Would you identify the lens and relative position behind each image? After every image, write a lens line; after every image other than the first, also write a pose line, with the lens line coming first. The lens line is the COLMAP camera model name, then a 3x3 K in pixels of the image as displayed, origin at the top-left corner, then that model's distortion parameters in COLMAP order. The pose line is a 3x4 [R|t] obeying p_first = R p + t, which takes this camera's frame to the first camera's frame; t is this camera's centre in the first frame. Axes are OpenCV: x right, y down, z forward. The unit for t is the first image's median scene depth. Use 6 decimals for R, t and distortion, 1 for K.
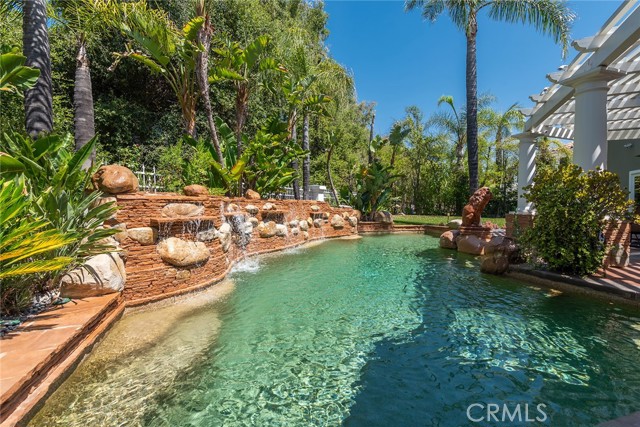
lens RADIAL K [[290.5, 0, 322.1], [0, 290.5, 213.4], [0, 0, 1]] dist [0.014308, -0.000599]
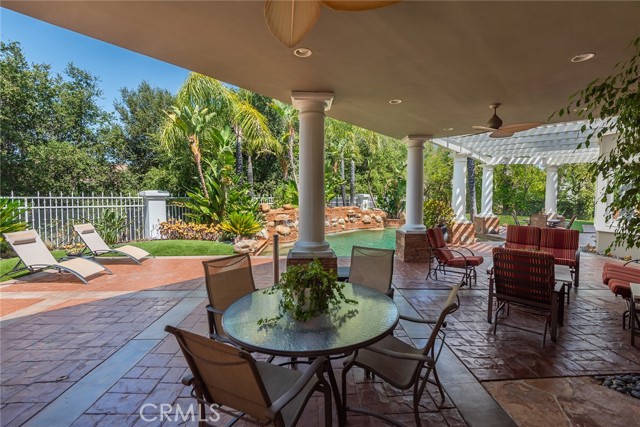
lens RADIAL K [[290.5, 0, 319.9], [0, 290.5, 212.8], [0, 0, 1]] dist [0.014308, -0.000599]
pose [[0.952628, 0.009076, -0.304003, 0.360913], [-0.002805, 0.999774, 0.021057, -0.050642], [0.304126, -0.019207, 0.952438, -0.783482]]
